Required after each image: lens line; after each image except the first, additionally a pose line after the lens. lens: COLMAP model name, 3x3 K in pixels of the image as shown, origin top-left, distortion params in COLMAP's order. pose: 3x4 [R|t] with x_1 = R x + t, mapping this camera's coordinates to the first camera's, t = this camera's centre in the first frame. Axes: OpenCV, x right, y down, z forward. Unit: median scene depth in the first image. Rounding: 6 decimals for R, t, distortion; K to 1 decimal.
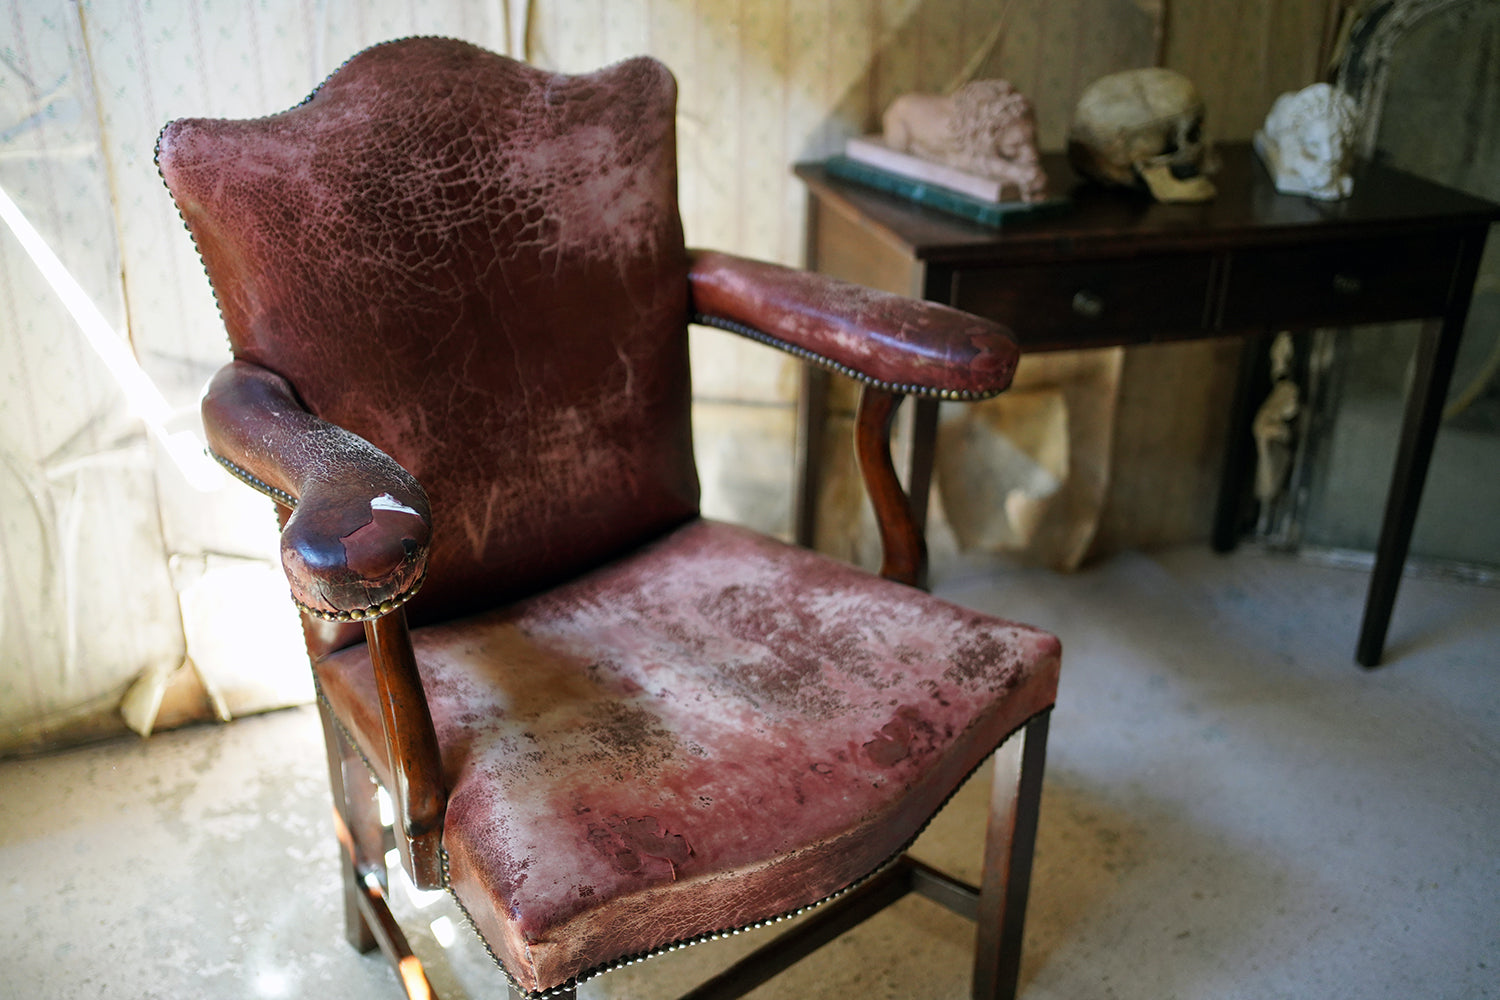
lens RADIAL K [[1522.7, 0, 753.0], [0, 1522.7, 497.7], [0, 0, 1]] dist [0.014125, 0.000000]
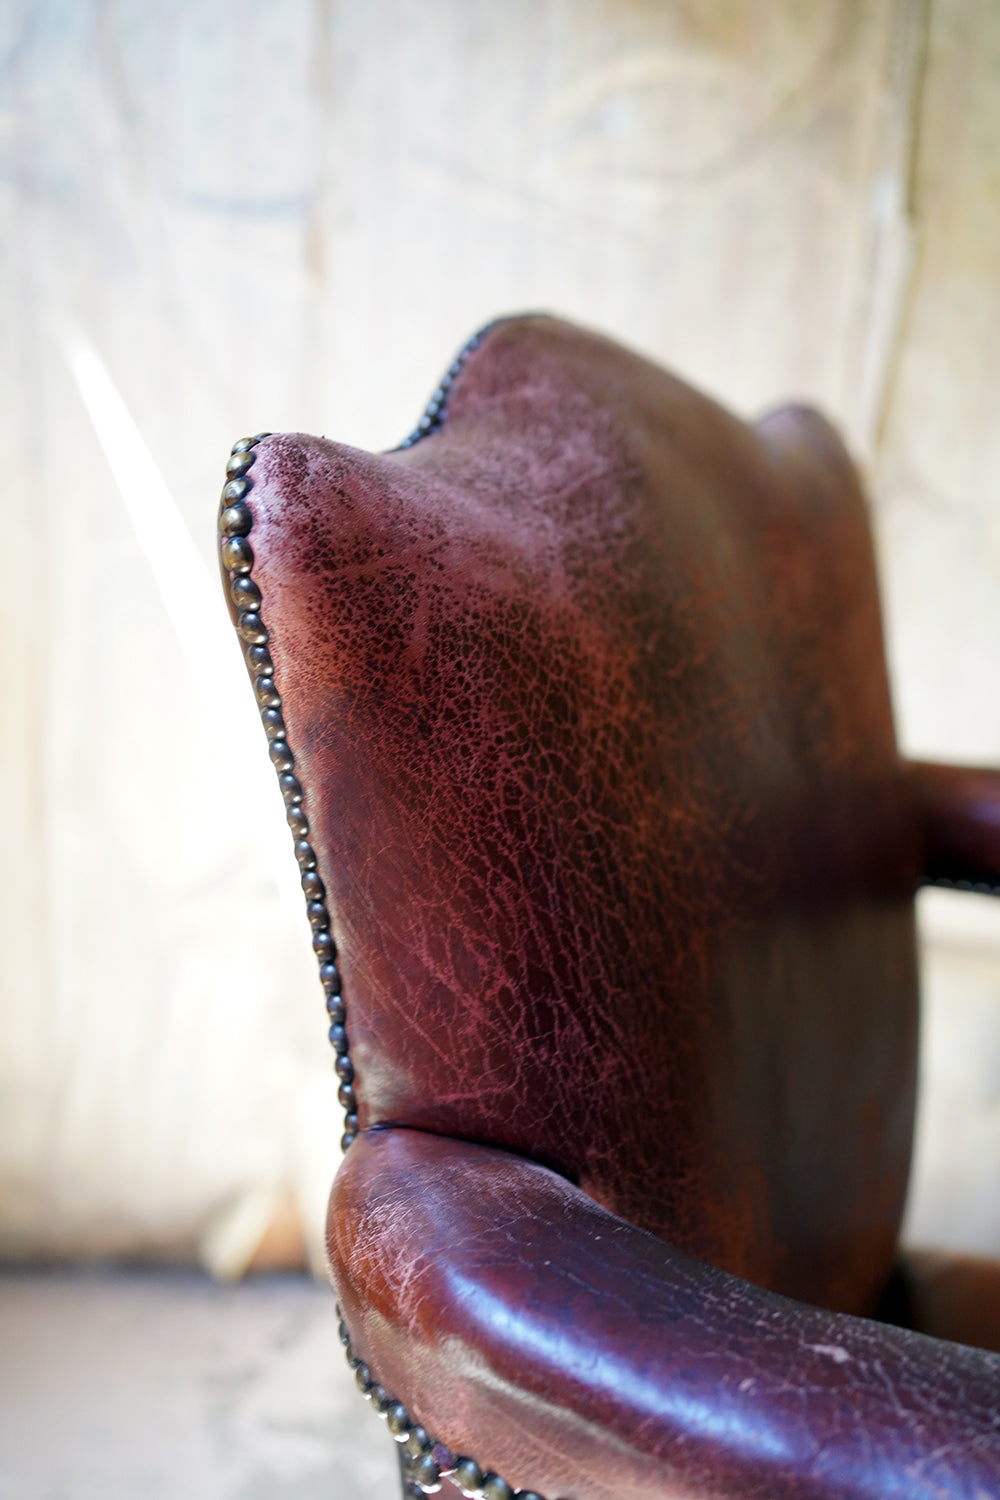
lens RADIAL K [[1522.7, 0, 498.0], [0, 1522.7, 755.9], [0, 0, 1]] dist [0.014125, 0.000000]
pose [[0.933485, -0.058956, 0.353738, -0.412914], [0.115290, 0.983367, -0.140347, -0.116983], [-0.339580, 0.171794, 0.924755, 0.632608]]
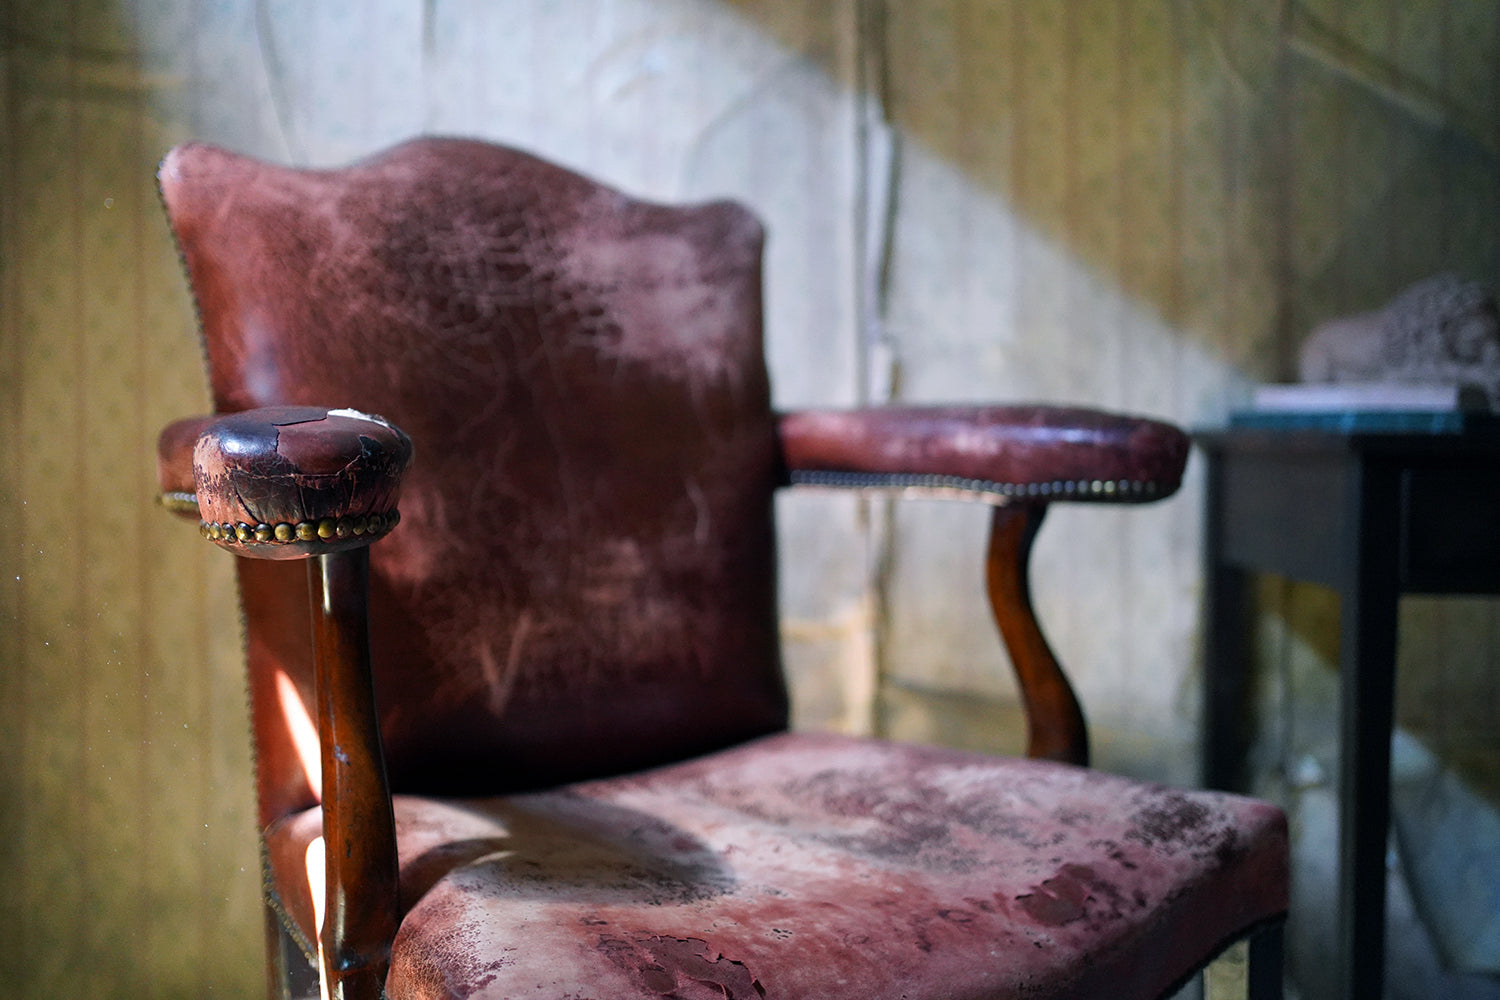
lens RADIAL K [[1522.7, 0, 752.4], [0, 1522.7, 486.2], [0, 0, 1]] dist [0.014125, 0.000000]
pose [[0.997531, -0.006464, -0.069927, 0.003088], [-0.021632, 0.919051, -0.393544, 0.247548], [0.066810, 0.394085, 0.916642, 0.272262]]
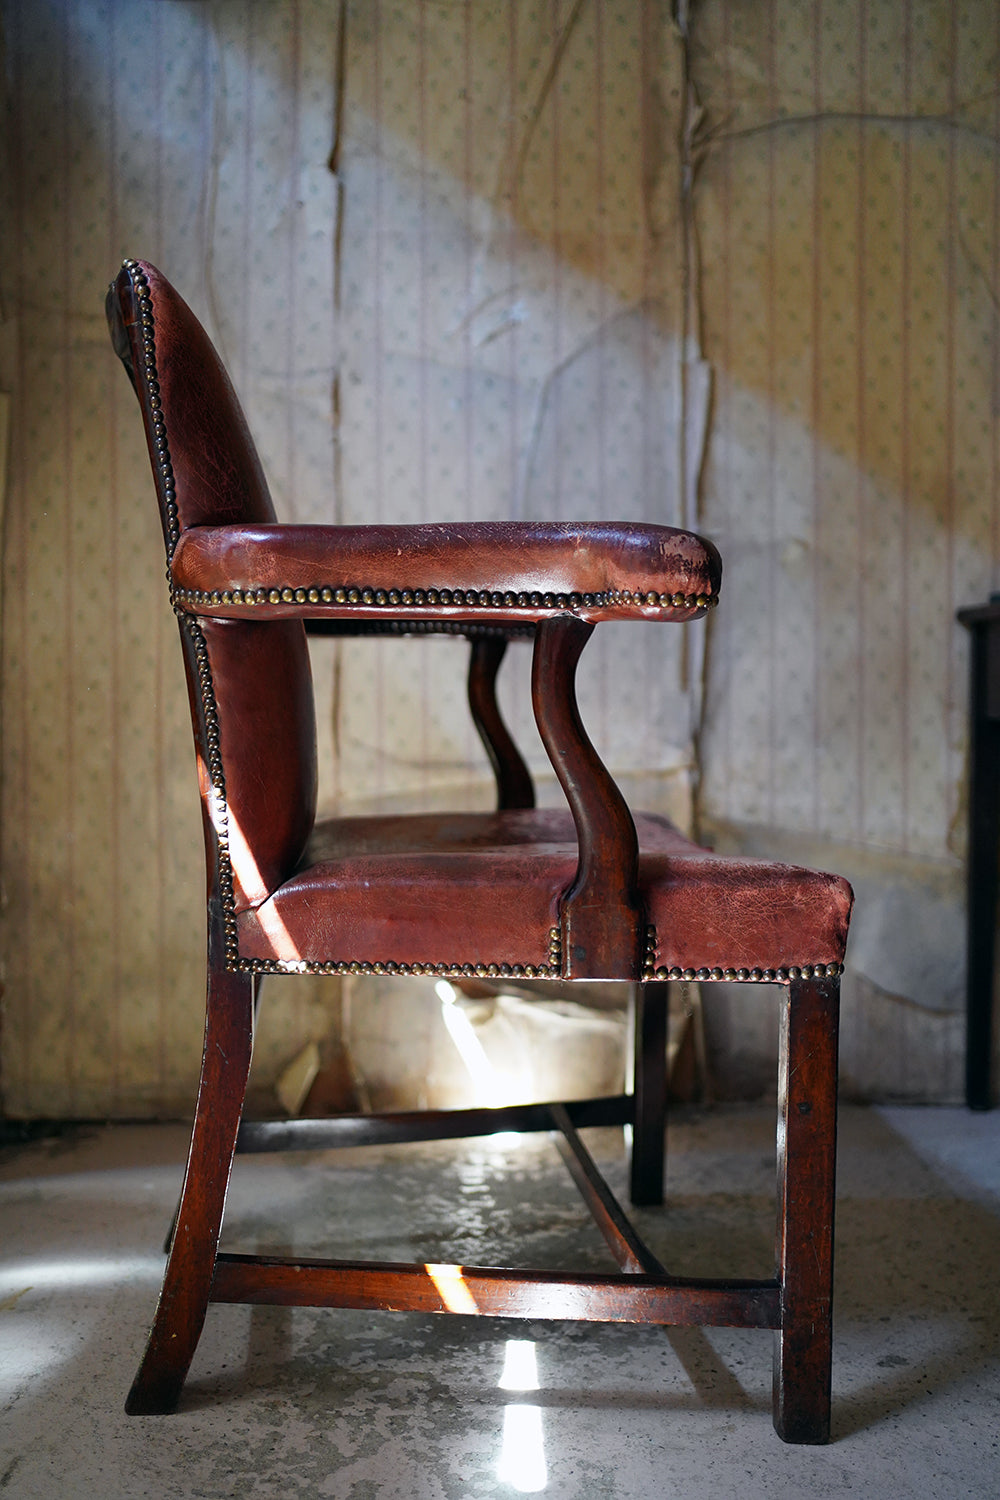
lens RADIAL K [[1522.7, 0, 504.2], [0, 1522.7, 748.3], [0, 0, 1]] dist [0.014125, 0.000000]
pose [[0.988053, -0.001679, -0.154108, 0.062430], [-0.059258, 0.918932, -0.389938, 0.446678], [0.142269, 0.394411, 0.907854, 0.043648]]
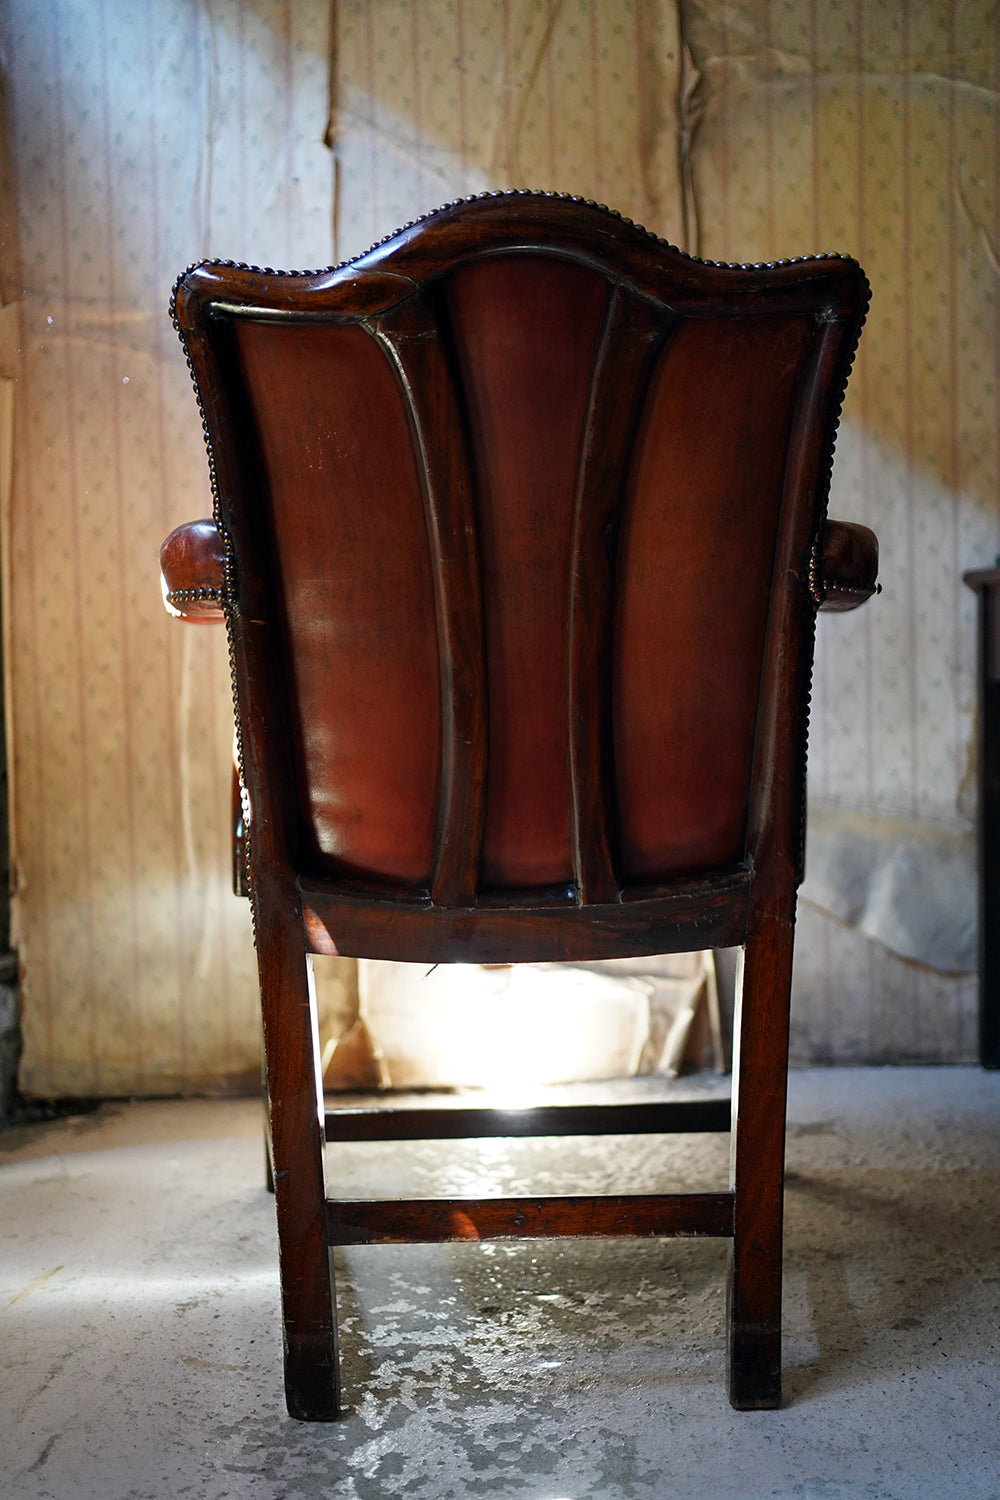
lens RADIAL K [[1522.7, 0, 499.9], [0, 1522.7, 747.7], [0, 0, 1]] dist [0.014125, 0.000000]
pose [[0.986110, -0.020207, -0.164860, 0.066183], [-0.041657, 0.930758, -0.363255, 0.434062], [0.160785, 0.365077, 0.916988, 0.029892]]
